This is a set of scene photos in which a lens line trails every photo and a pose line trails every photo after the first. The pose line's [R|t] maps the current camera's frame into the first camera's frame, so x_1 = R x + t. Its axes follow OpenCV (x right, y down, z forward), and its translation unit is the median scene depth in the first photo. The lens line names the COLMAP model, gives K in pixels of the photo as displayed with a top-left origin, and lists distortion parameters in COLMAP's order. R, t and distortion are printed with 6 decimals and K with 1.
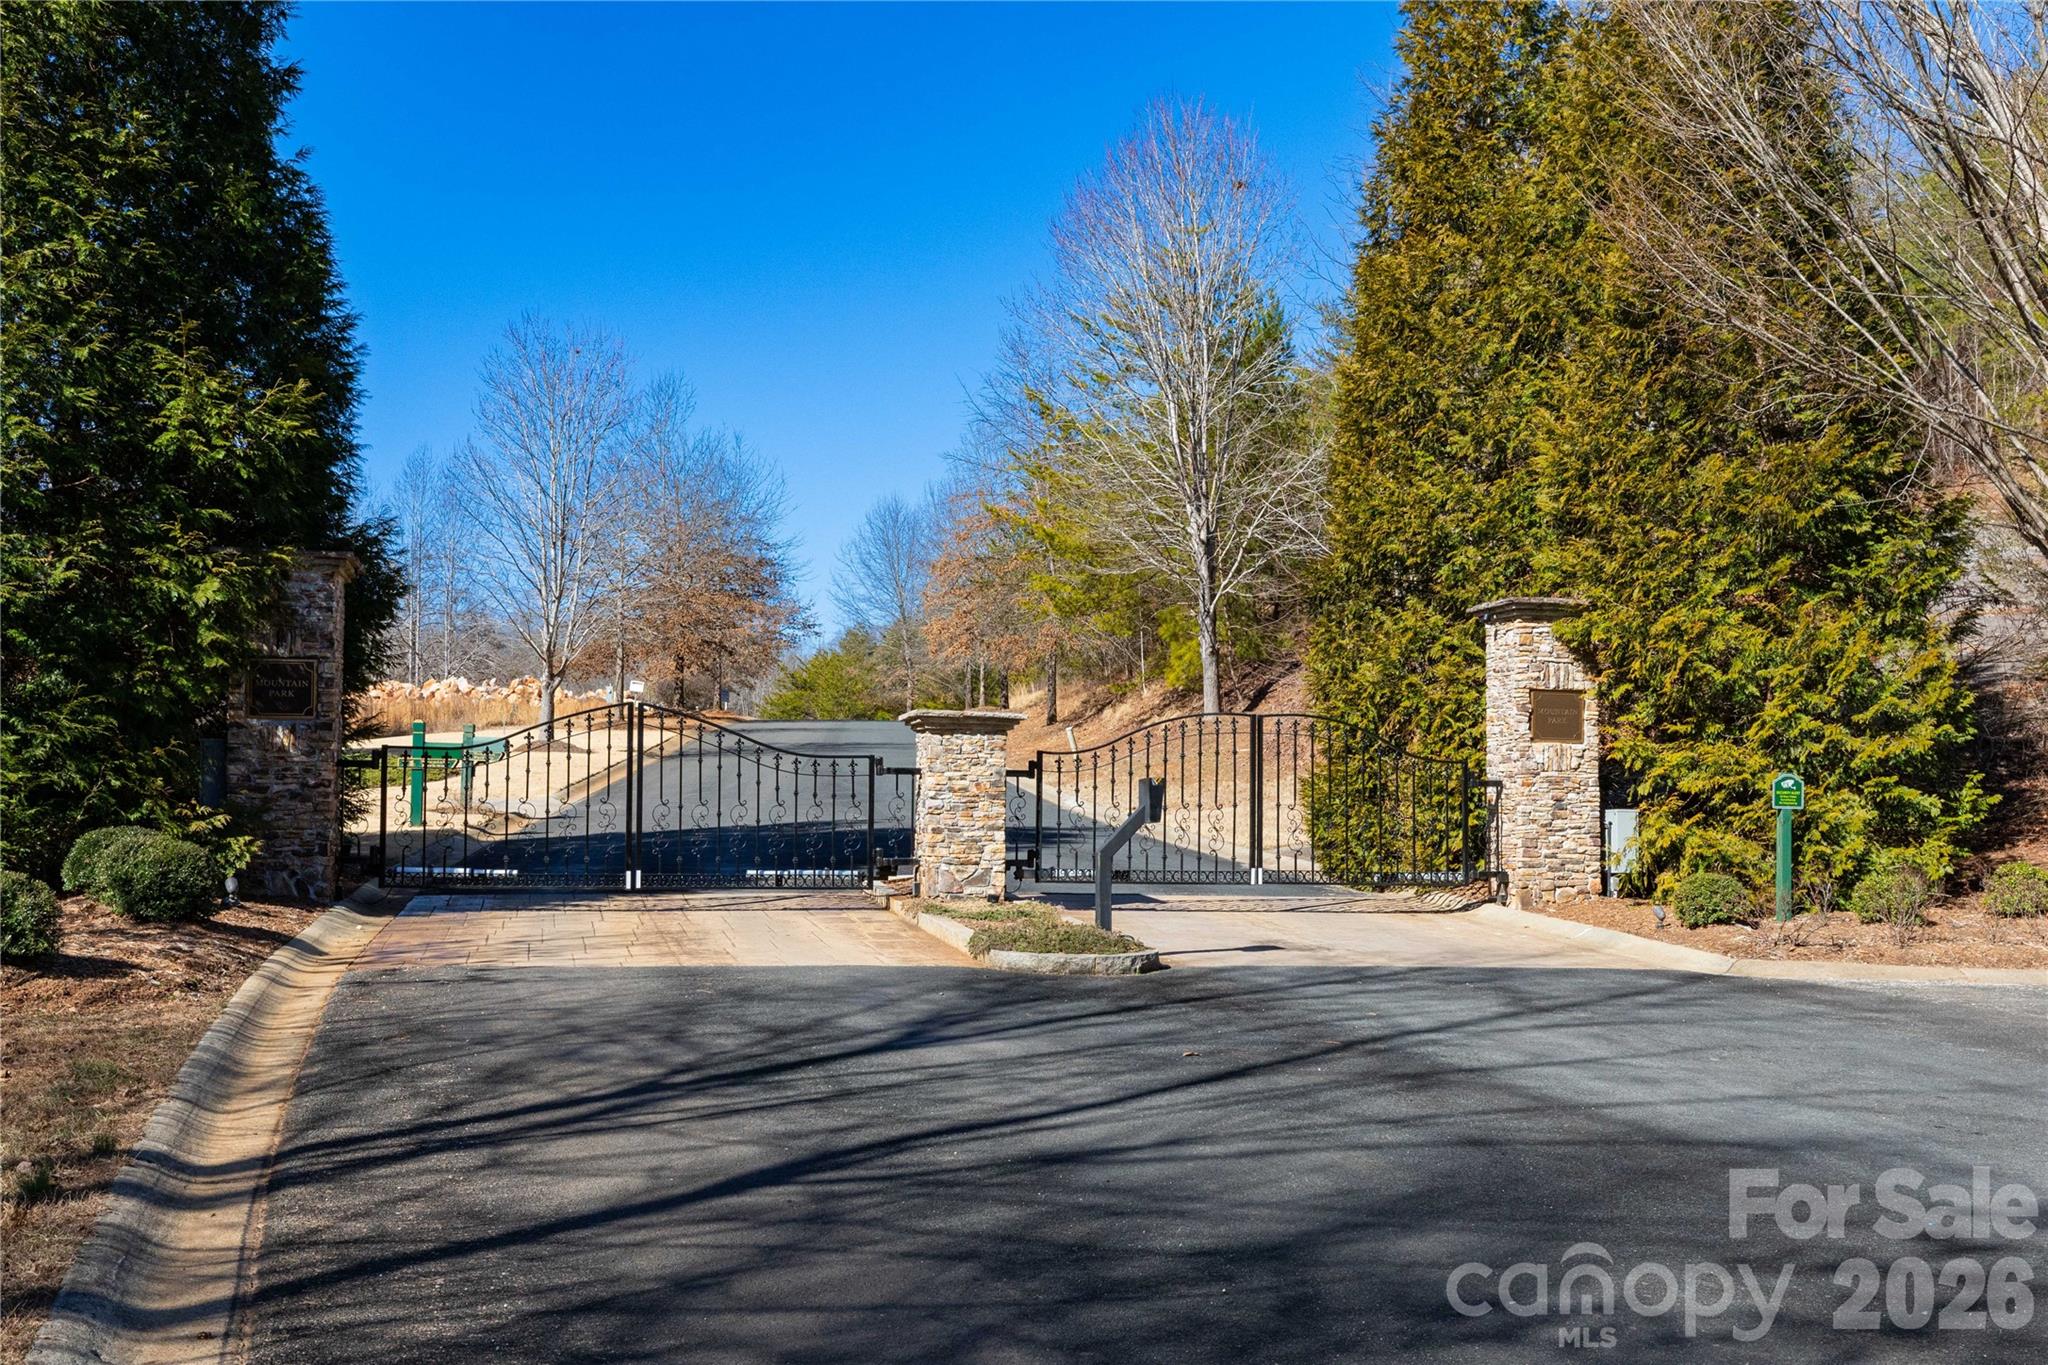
lens RADIAL K [[2097.3, 0, 1022.9], [0, 2097.3, 690.9], [0, 0, 1]] dist [0.013908, 0.000000]
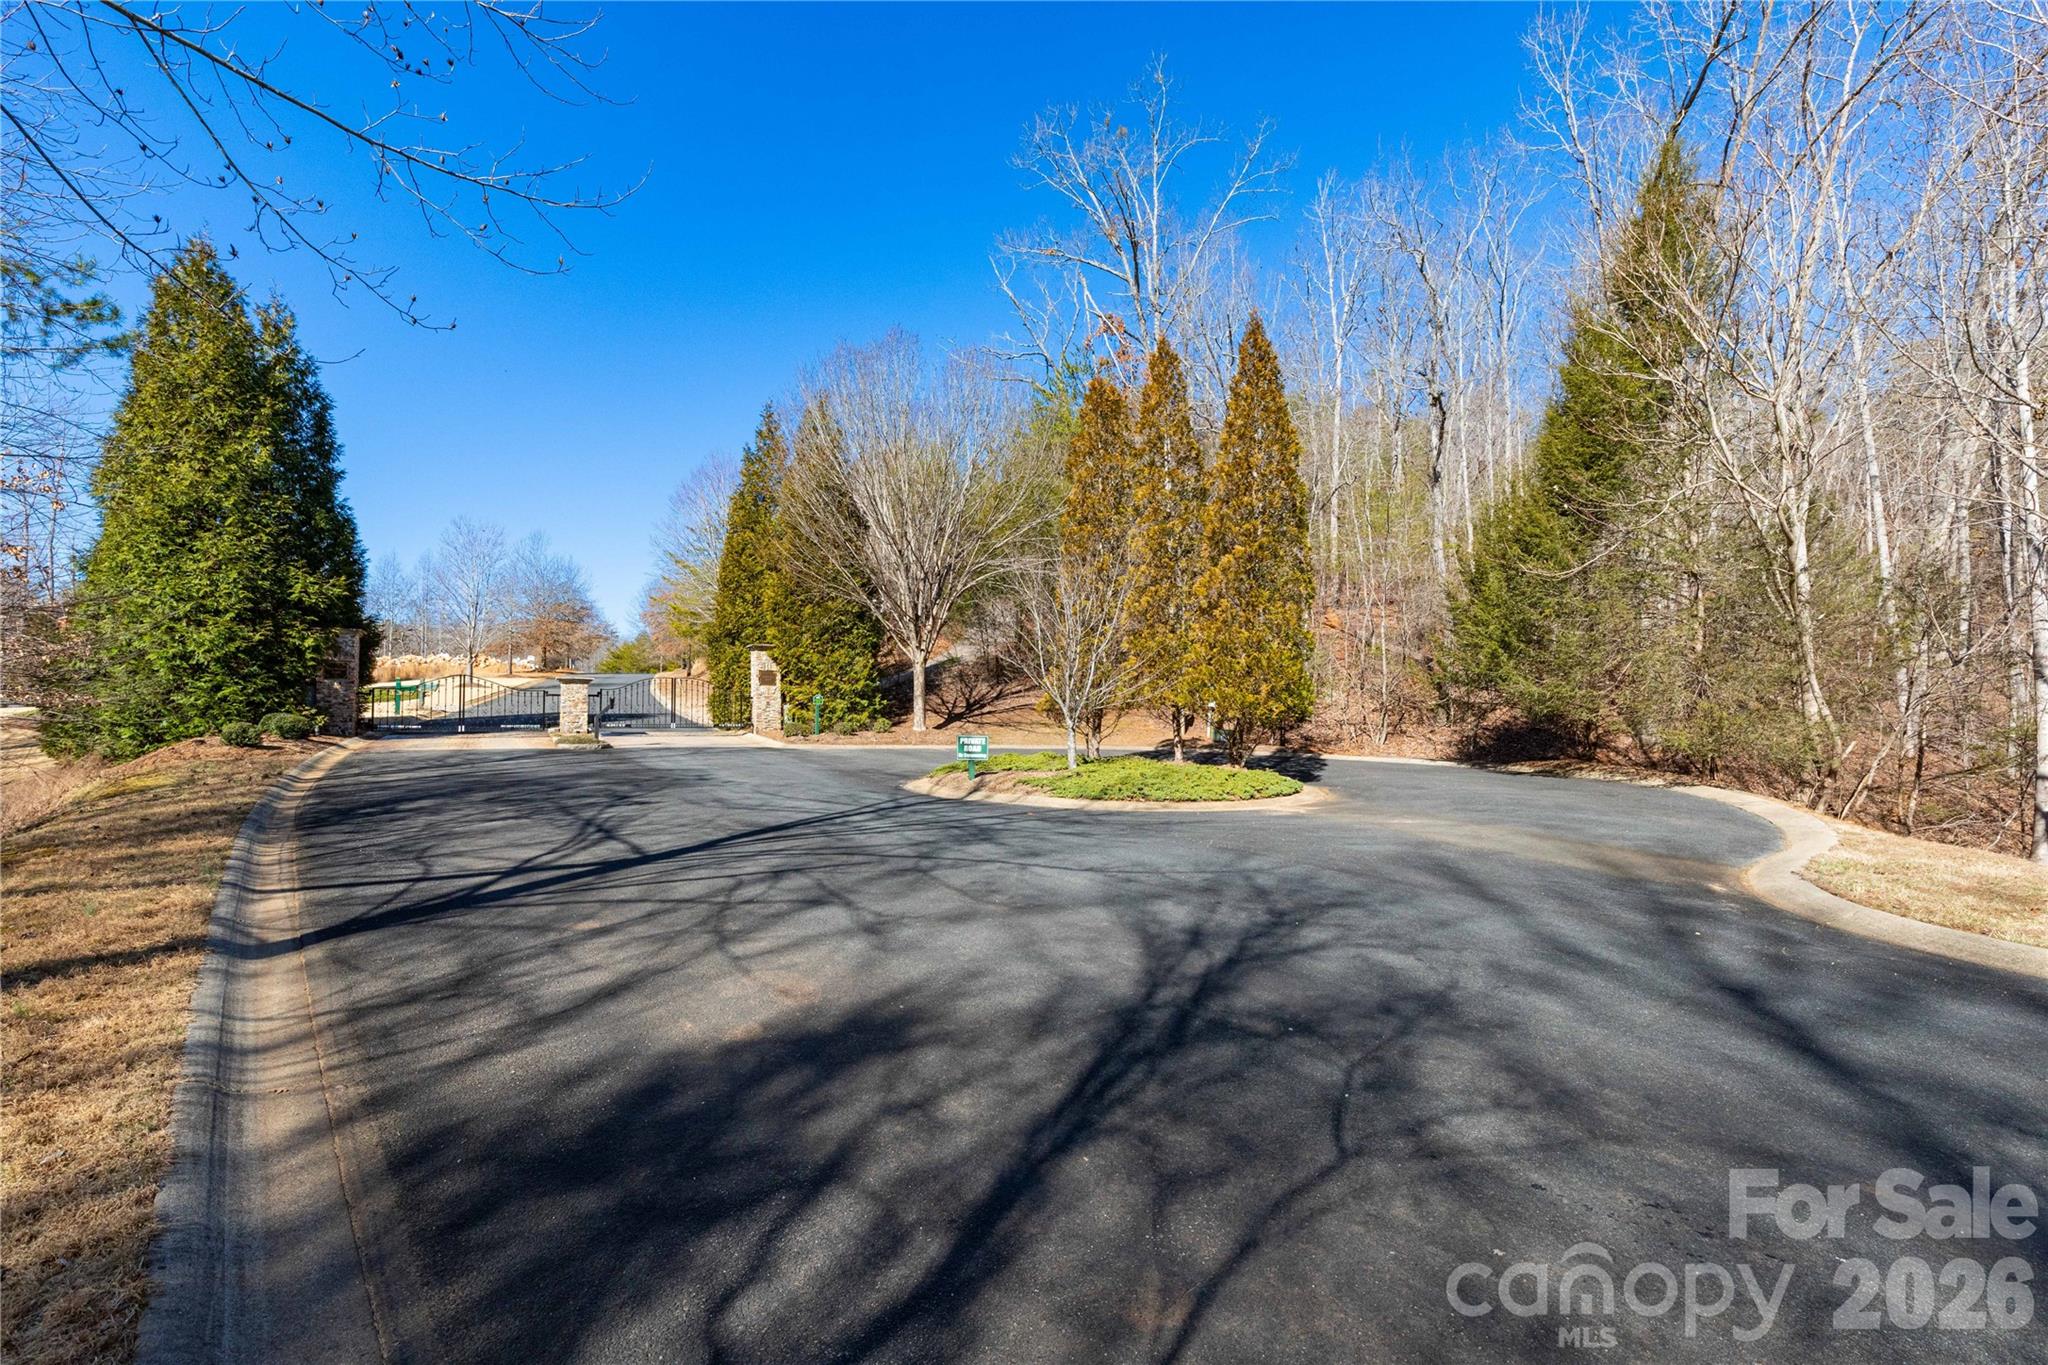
lens RADIAL K [[928.7, 0, 1026.9], [0, 928.7, 664.2], [0, 0, 1]] dist [-0.000030, 0.000208]
pose [[0.960565, 0.004087, 0.278027, 0.254182], [-0.006175, 0.999959, 0.006633, -0.025436], [-0.277989, -0.008088, 0.960550, -0.627016]]
